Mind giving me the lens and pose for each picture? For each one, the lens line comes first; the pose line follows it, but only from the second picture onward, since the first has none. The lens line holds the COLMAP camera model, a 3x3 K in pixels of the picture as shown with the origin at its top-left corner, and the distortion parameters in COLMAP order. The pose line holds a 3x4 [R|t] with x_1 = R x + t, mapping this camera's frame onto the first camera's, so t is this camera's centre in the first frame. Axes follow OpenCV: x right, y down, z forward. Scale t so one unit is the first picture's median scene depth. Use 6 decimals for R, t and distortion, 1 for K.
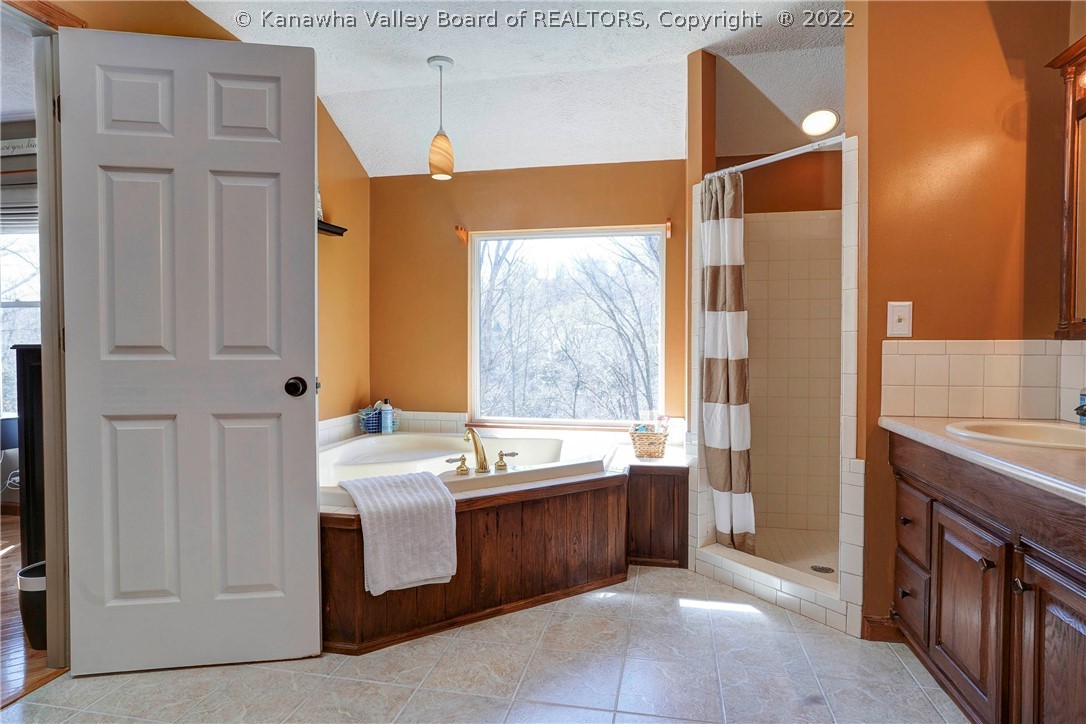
lens RADIAL K [[593.7, 0, 543.0], [0, 593.7, 362.0], [0, 0, 1]] dist [-0.062088, 0.034374]
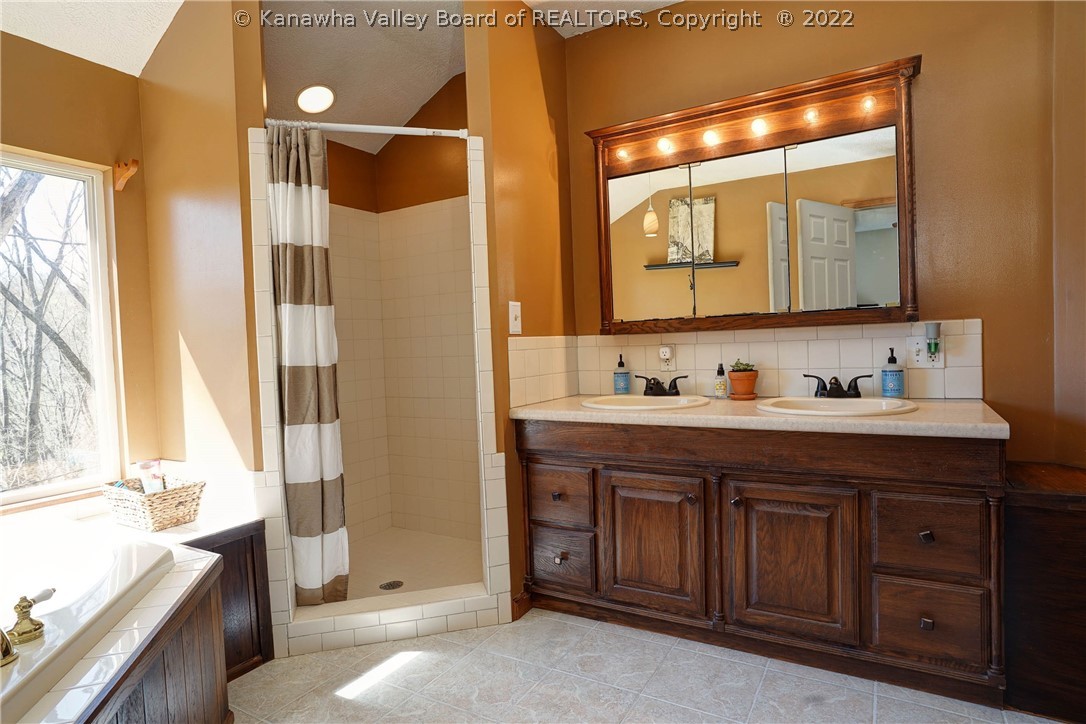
lens RADIAL K [[593.7, 0, 543.0], [0, 593.7, 362.0], [0, 0, 1]] dist [-0.062088, 0.034374]
pose [[0.306286, -0.041887, 0.951017, -0.361367], [0.056892, 0.998051, 0.025636, -0.013774], [-0.950238, 0.046253, 0.308072, 0.508873]]
